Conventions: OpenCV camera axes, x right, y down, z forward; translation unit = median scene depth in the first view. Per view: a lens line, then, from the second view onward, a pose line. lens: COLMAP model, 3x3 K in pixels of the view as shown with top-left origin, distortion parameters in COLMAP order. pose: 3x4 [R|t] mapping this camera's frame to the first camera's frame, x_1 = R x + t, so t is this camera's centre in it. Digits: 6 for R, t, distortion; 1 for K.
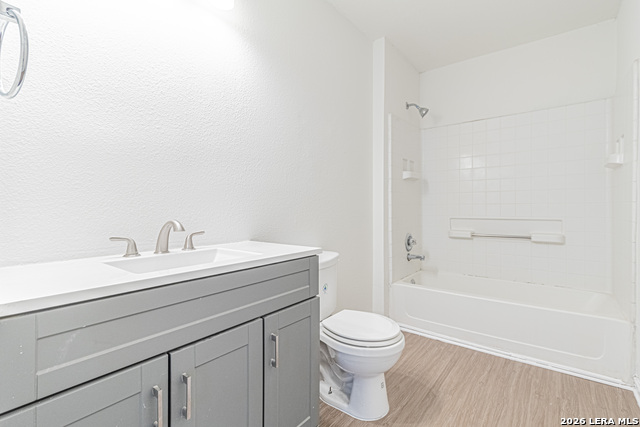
lens RADIAL K [[301.7, 0, 321.2], [0, 301.7, 208.5], [0, 0, 1]] dist [0.003390, 0.001360]
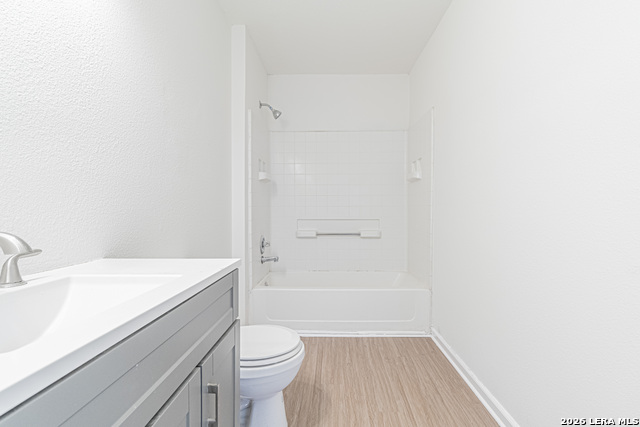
lens RADIAL K [[301.7, 0, 325.3], [0, 301.7, 212.2], [0, 0, 1]] dist [0.003390, 0.001360]
pose [[0.797312, -0.003148, 0.603559, -0.193637], [-0.000640, 0.999981, 0.006060, 0.000096], [-0.603567, -0.005218, 0.797296, 0.133769]]
